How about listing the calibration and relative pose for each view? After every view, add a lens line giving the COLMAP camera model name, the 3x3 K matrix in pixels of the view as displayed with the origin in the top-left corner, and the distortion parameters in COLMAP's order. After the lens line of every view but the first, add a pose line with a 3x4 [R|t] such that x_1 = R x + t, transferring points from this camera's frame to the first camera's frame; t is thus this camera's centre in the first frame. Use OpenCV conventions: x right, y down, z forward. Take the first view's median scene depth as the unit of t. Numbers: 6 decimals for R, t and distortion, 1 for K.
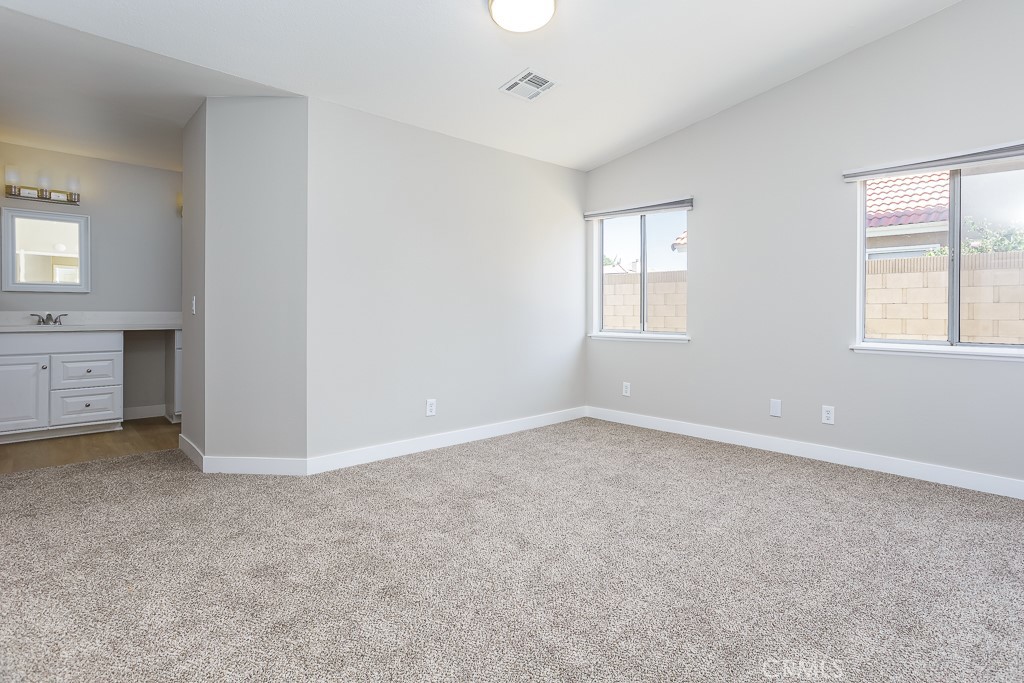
lens RADIAL K [[505.6, 0, 575.5], [0, 505.6, 316.1], [0, 0, 1]] dist [-0.000507, -0.000023]
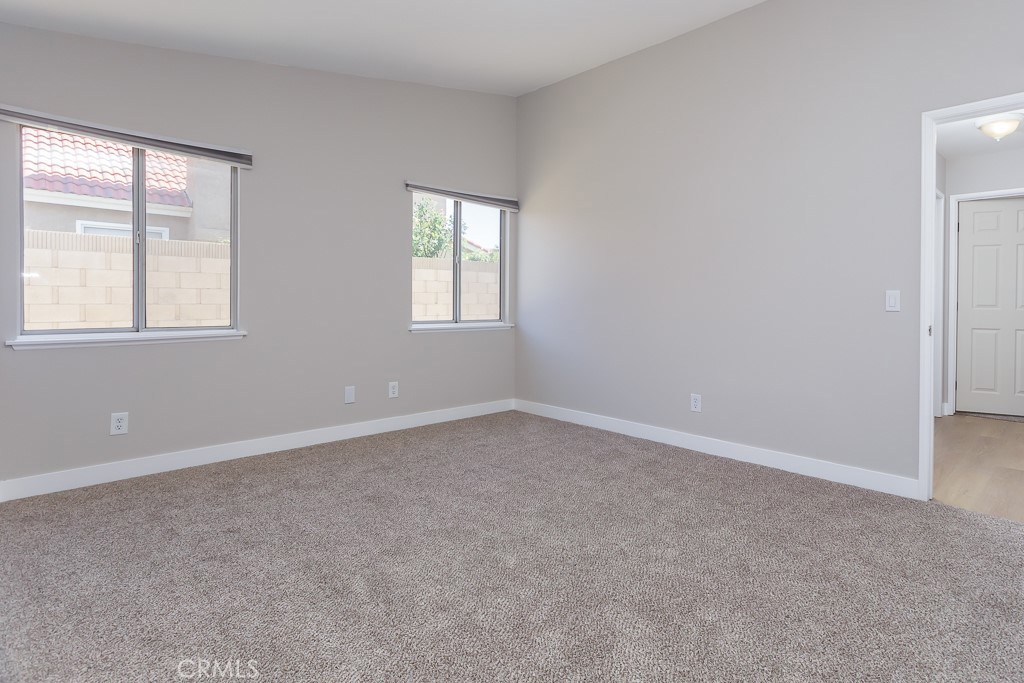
lens RADIAL K [[548.8, 0, 512.2], [0, 548.8, 300.1], [0, 0, 1]] dist [0.000101, 0.000143]
pose [[0.080140, -0.004321, 0.996774, -0.478452], [0.003406, 0.999986, 0.004061, -0.007554], [-0.996778, 0.003070, 0.080154, 0.425899]]
